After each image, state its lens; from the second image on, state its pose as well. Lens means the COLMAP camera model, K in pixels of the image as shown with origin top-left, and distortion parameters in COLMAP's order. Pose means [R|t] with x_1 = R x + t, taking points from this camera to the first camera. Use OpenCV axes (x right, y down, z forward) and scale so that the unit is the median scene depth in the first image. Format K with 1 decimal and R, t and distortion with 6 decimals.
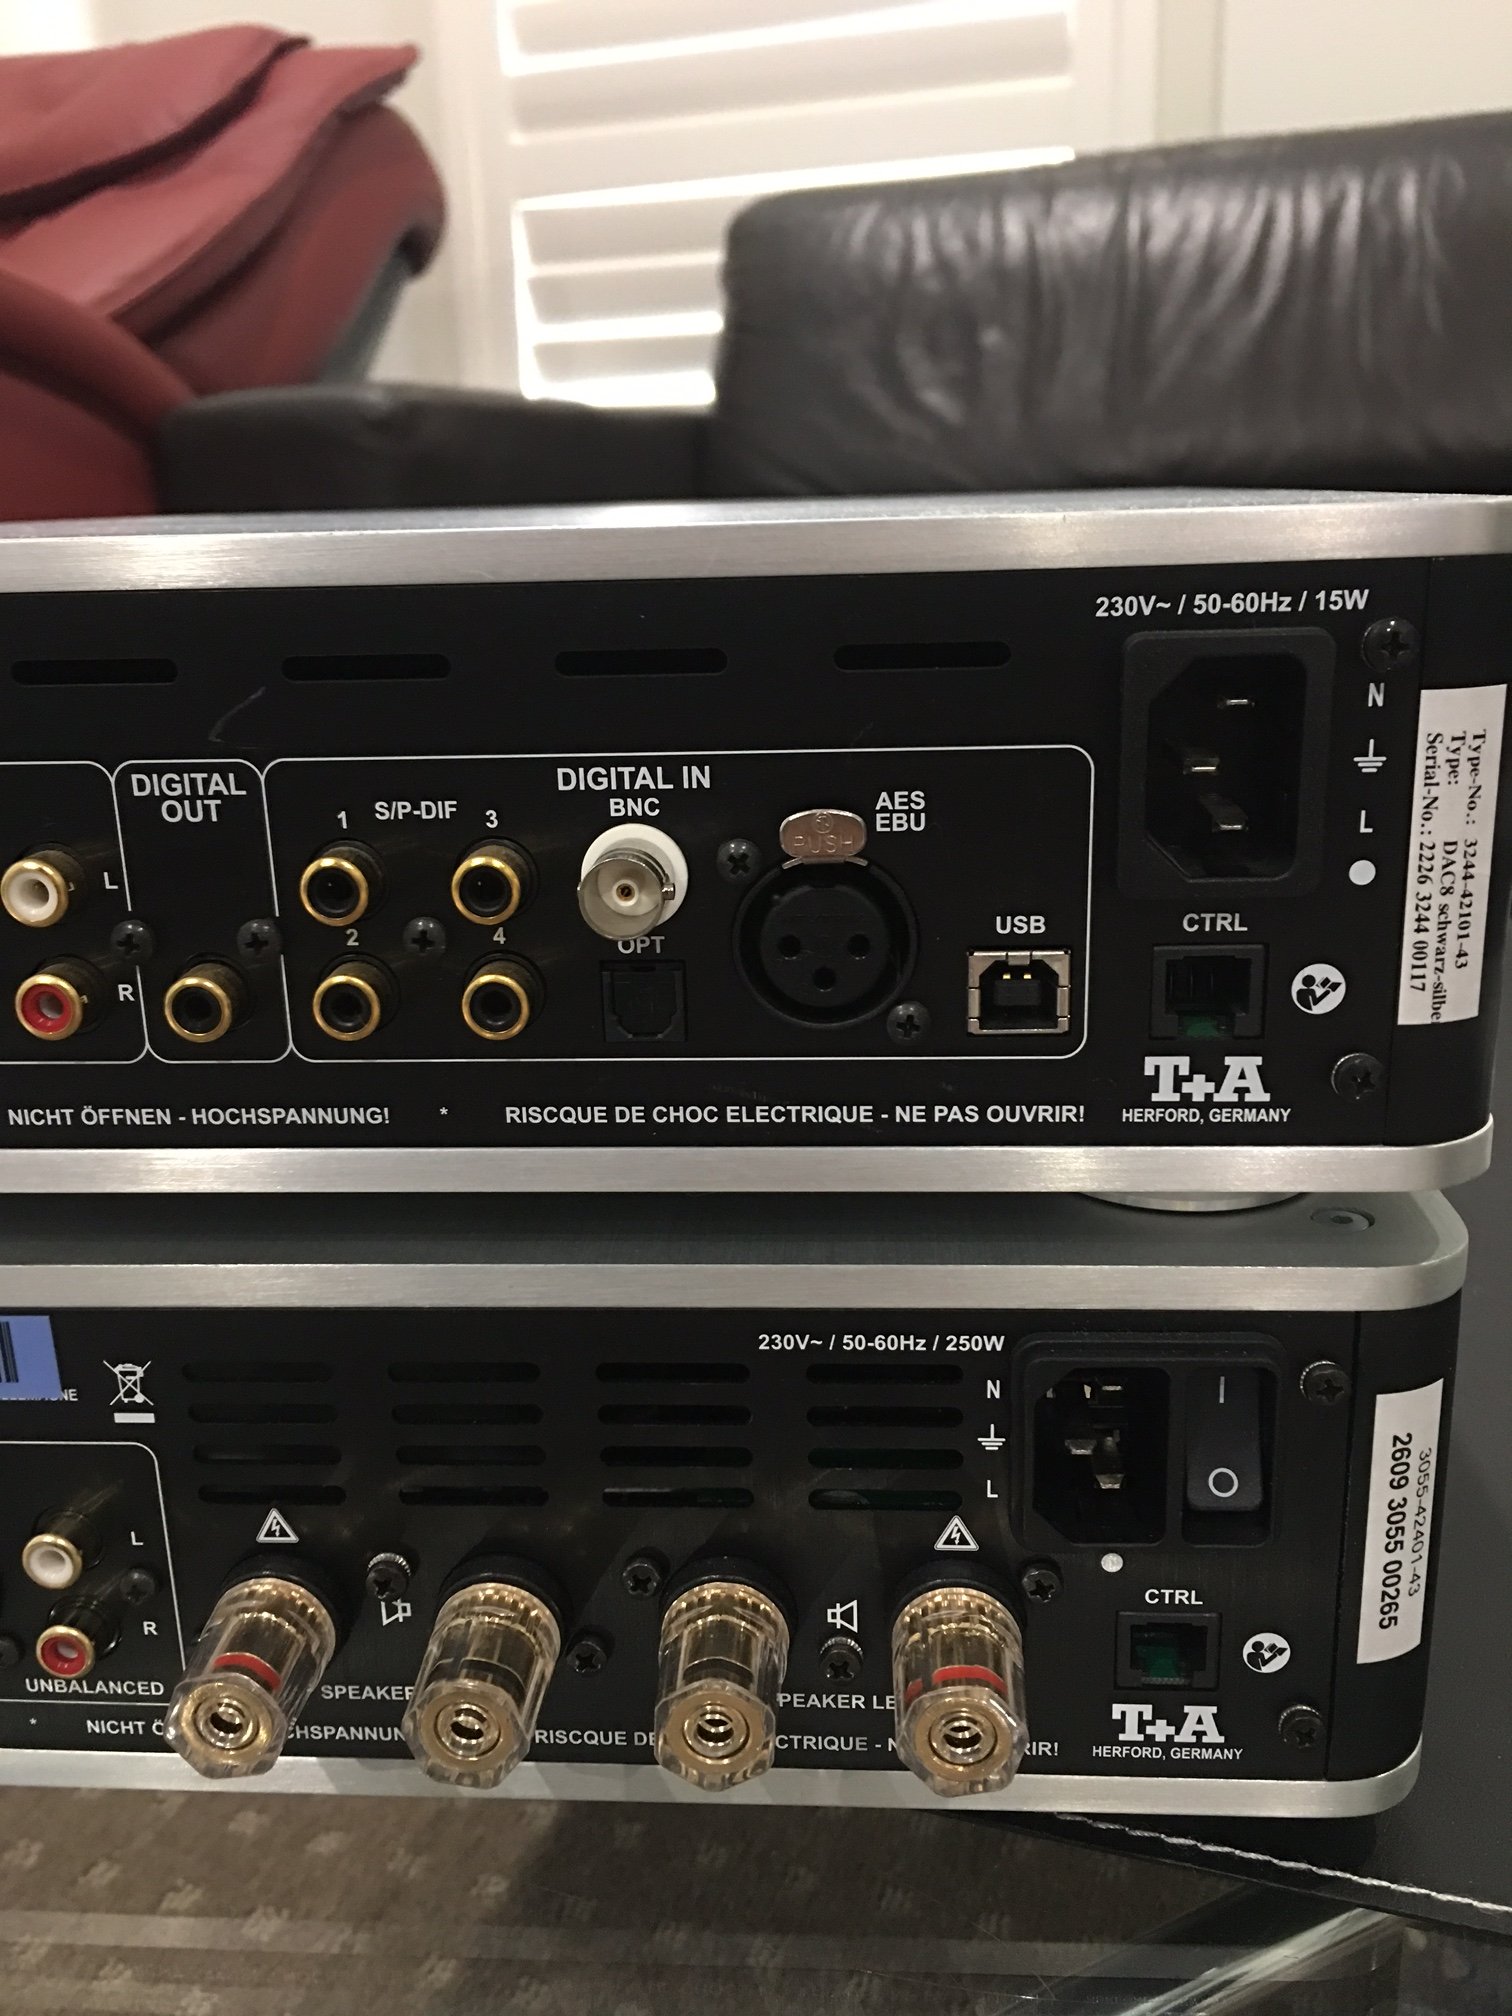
lens RADIAL K [[1759.4, 0, 756.2], [0, 1759.4, 999.5], [0, 0, 1]] dist [0.065114, -0.116622]
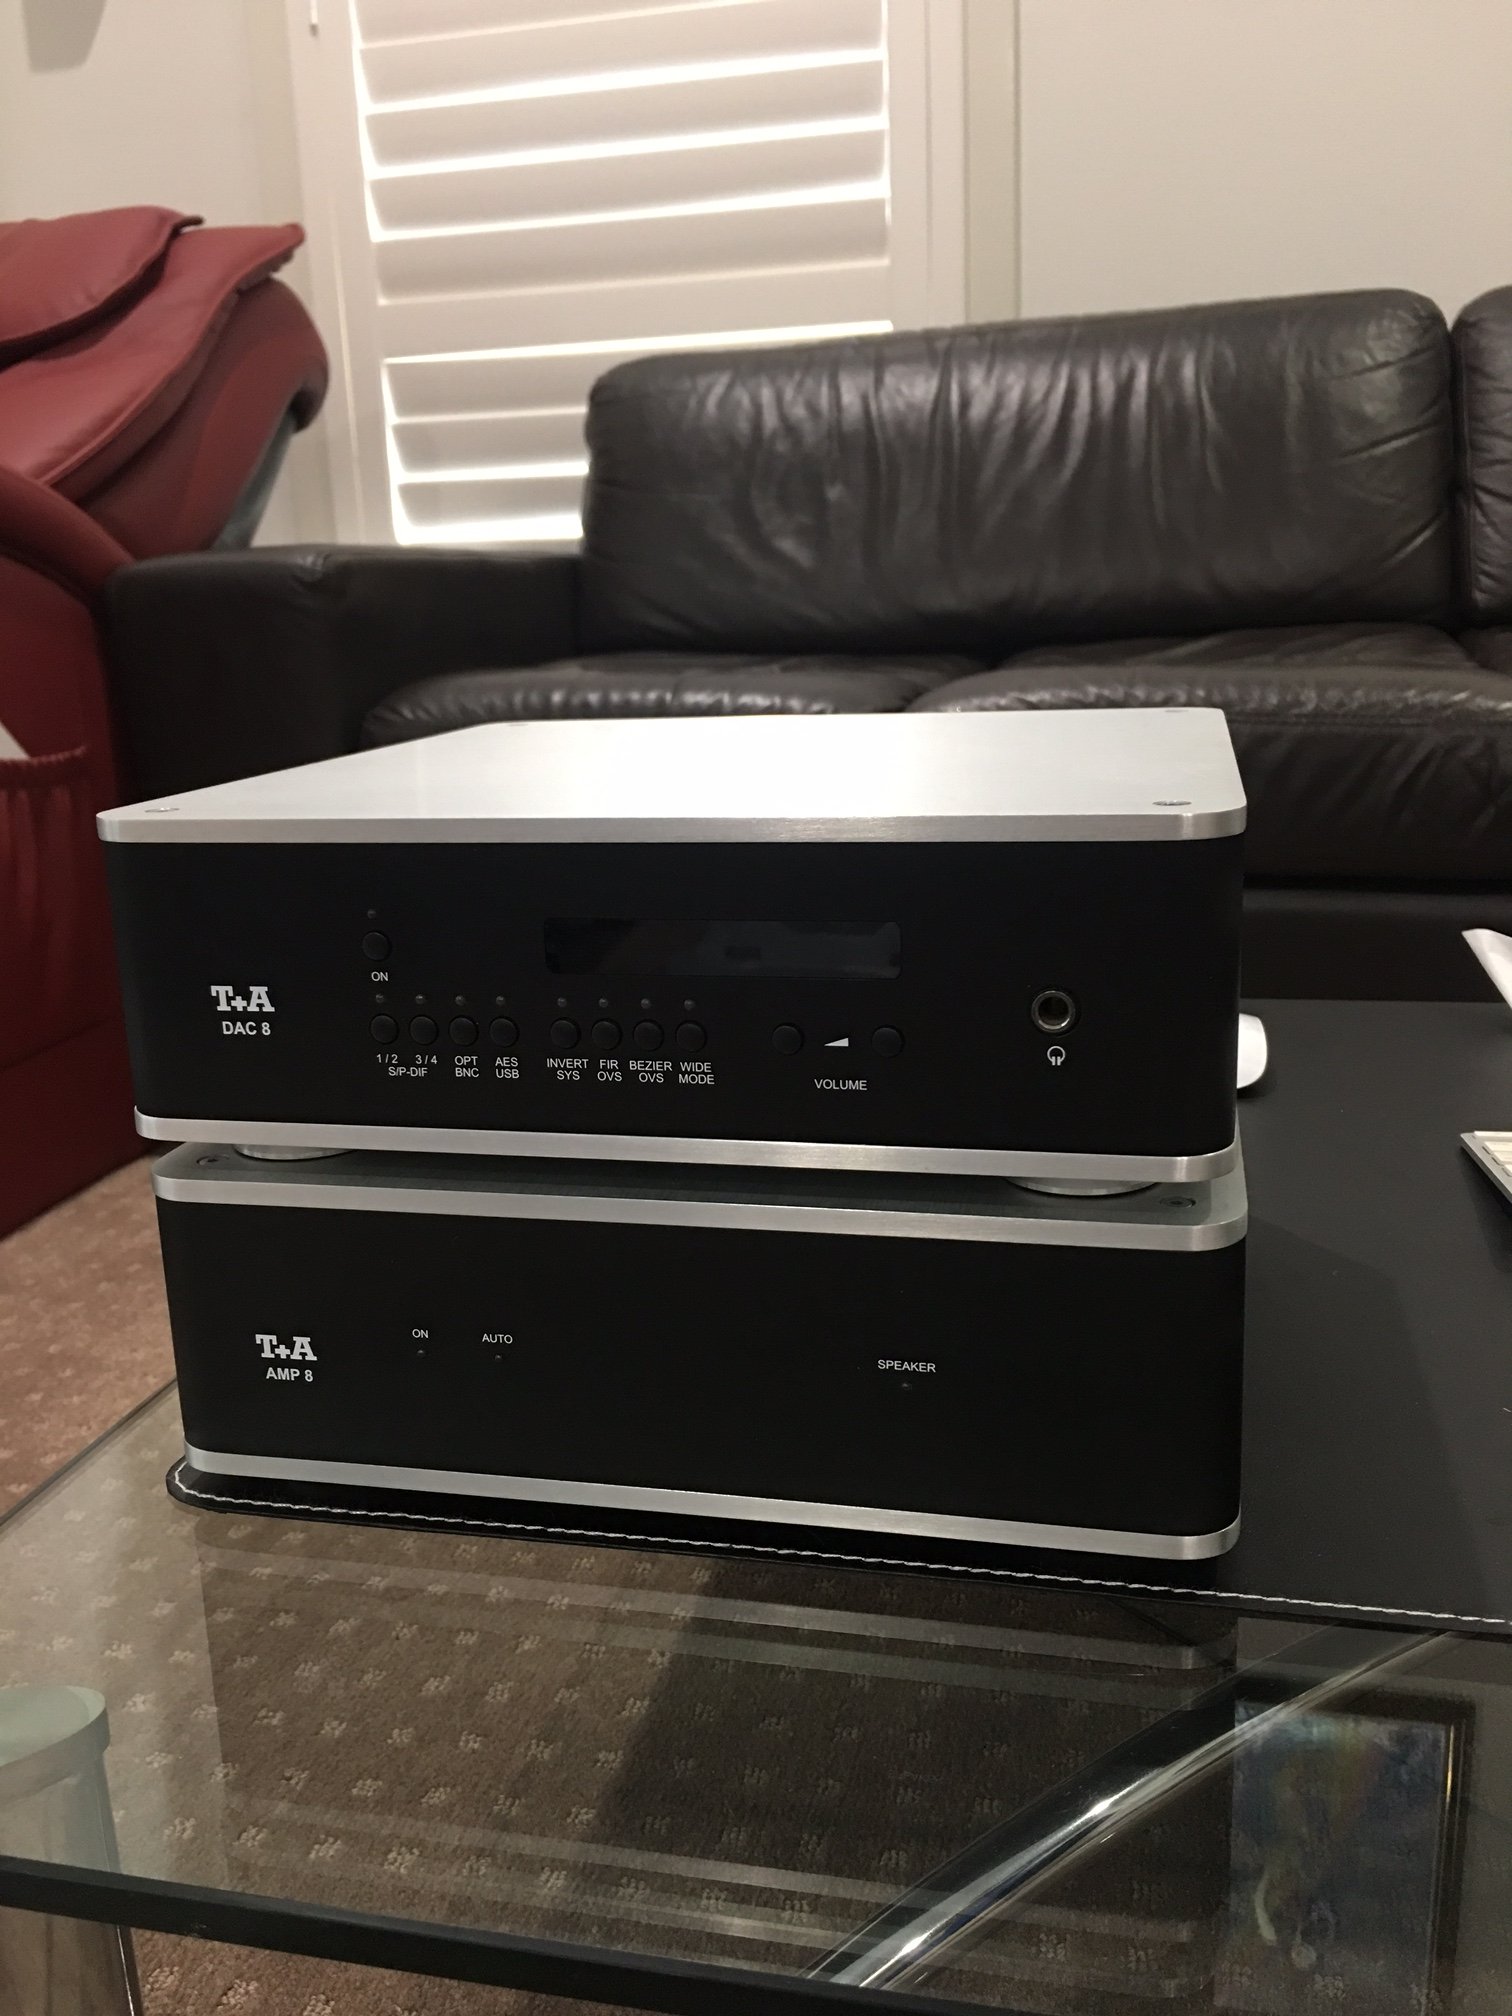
lens RADIAL K [[1759.4, 0, 753.2], [0, 1759.4, 995.5], [0, 0, 1]] dist [0.065114, -0.116622]
pose [[0.993459, -0.033887, 0.109047, -0.347396], [0.039163, 0.998145, -0.046616, -0.018507], [-0.107265, 0.050582, 0.992943, -0.635621]]
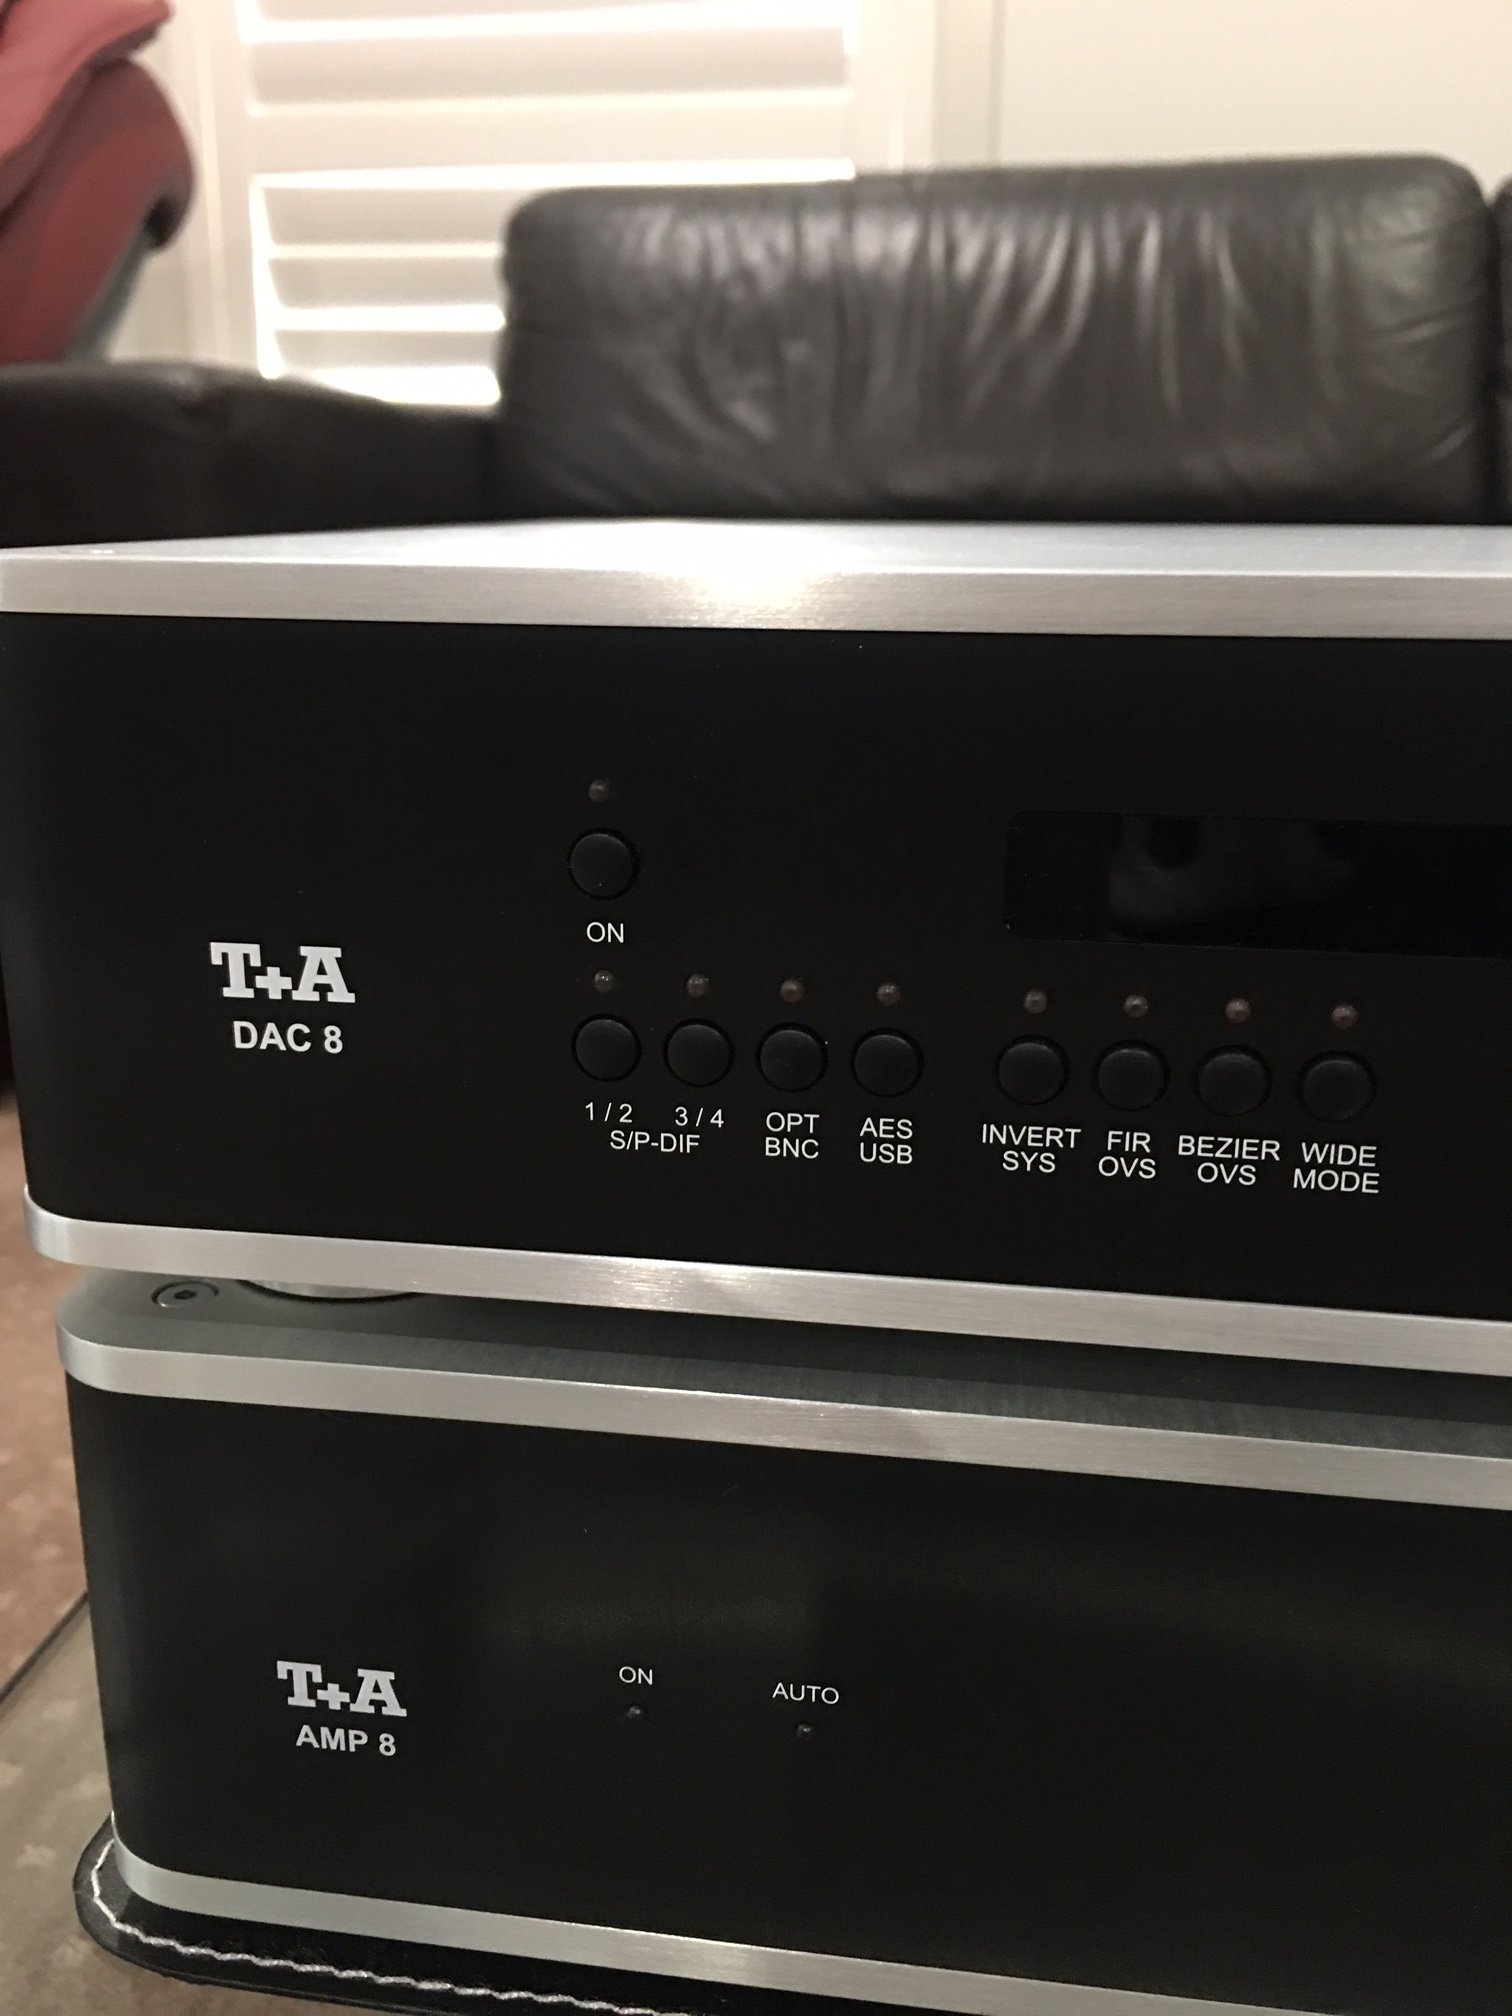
lens RADIAL K [[1759.4, 0, 752.1], [0, 1759.4, 994.1], [0, 0, 1]] dist [0.065114, -0.116622]
pose [[0.979602, -0.018075, 0.200133, -0.611818], [0.019509, 0.999796, -0.005196, -0.099077], [-0.199999, 0.008994, 0.979755, 0.343035]]
